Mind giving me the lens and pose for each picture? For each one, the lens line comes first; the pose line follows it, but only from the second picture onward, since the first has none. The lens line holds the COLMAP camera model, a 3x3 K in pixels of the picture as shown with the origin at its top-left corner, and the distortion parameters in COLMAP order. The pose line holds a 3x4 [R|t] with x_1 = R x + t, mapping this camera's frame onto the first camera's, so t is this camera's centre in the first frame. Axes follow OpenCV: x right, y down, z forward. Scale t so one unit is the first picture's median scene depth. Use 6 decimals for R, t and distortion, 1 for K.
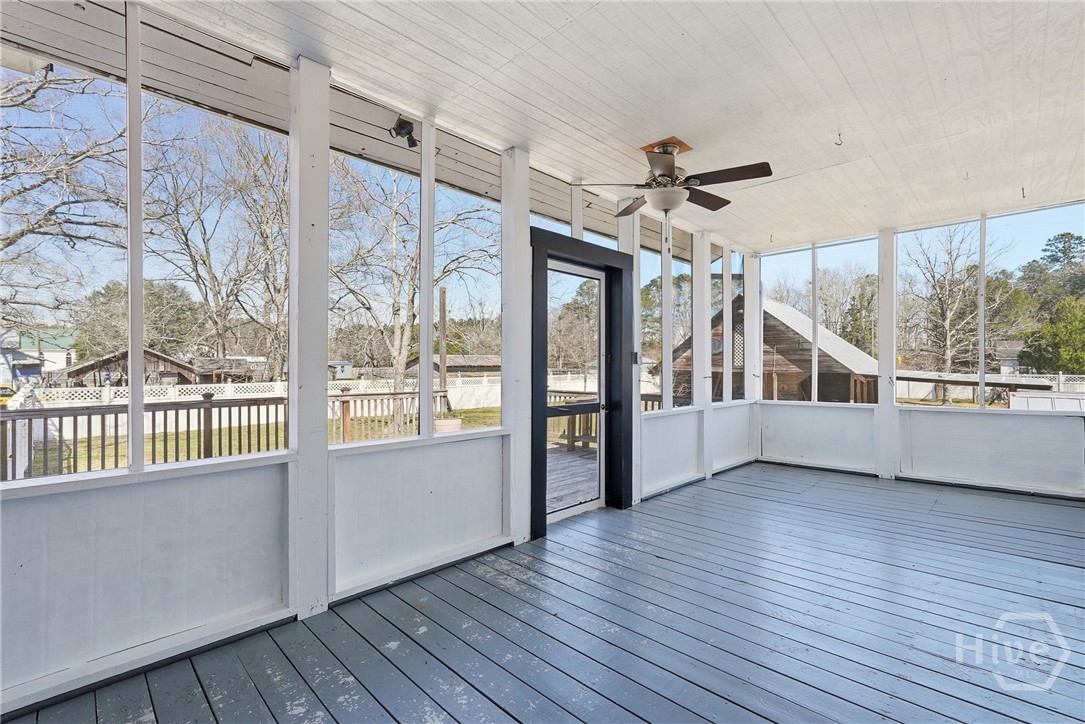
lens RADIAL K [[485.1, 0, 540.8], [0, 485.1, 363.0], [0, 0, 1]] dist [-0.013817, 0.003848]
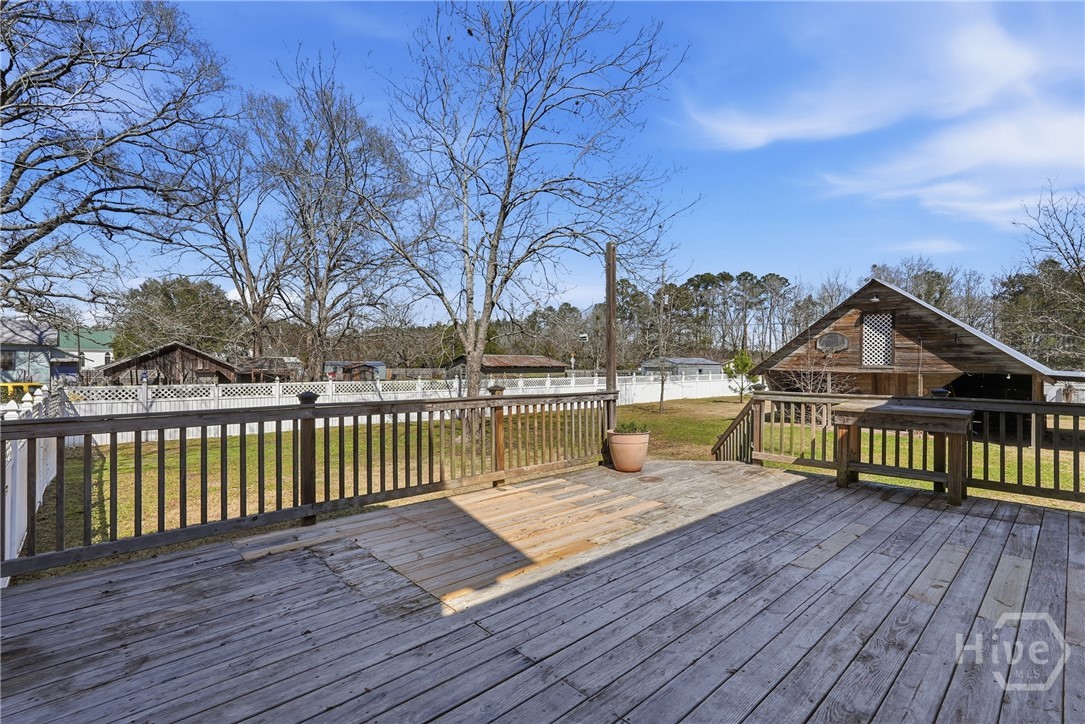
lens RADIAL K [[485.1, 0, 535.2], [0, 485.1, 367.8], [0, 0, 1]] dist [-0.013817, 0.003848]
pose [[0.998648, 0.005004, -0.051744, -0.088625], [-0.004796, 0.999980, 0.004152, 0.006485], [0.051764, -0.003898, 0.998652, 0.097848]]
